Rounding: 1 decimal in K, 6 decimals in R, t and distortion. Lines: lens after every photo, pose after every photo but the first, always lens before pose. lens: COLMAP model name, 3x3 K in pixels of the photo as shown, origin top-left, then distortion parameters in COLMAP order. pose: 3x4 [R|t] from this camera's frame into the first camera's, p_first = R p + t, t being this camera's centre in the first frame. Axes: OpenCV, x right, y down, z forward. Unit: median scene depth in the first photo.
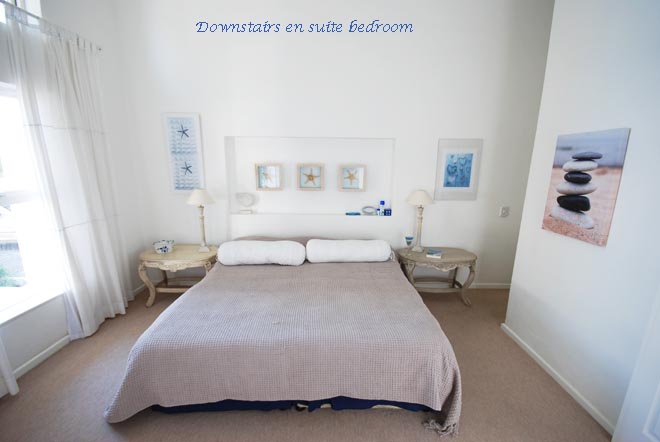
lens RADIAL K [[296.5, 0, 329.1], [0, 296.5, 226.5], [0, 0, 1]] dist [0.001122, 0.000000]
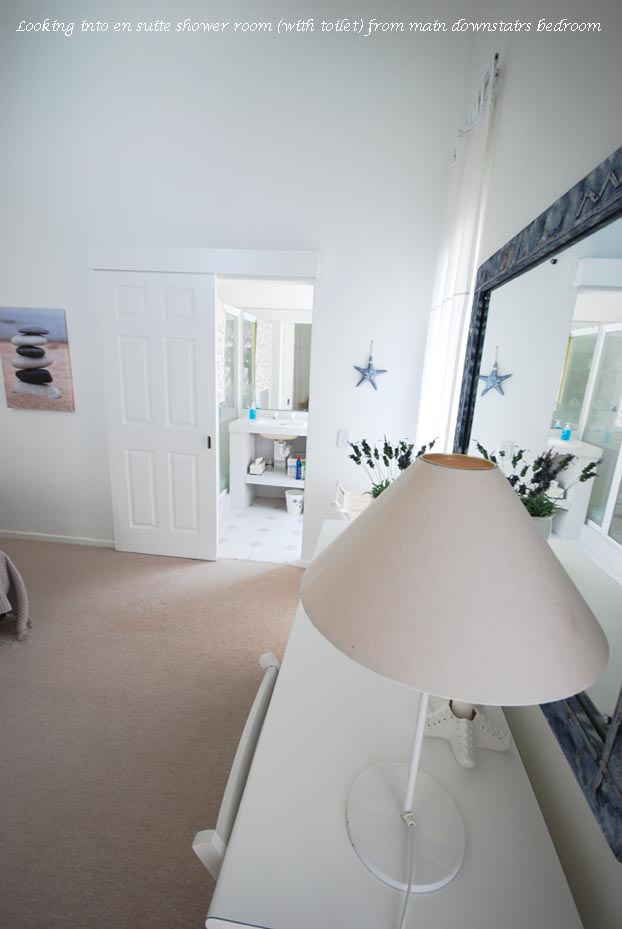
lens RADIAL K [[417.3, 0, 313.1], [0, 417.3, 464.3], [0, 0, 1]] dist [0.001122, 0.000000]
pose [[0.109652, -0.256760, 0.960235, -0.583537], [0.168128, 0.956931, 0.236678, 0.034560], [-0.979648, 0.135490, 0.148098, -0.140158]]
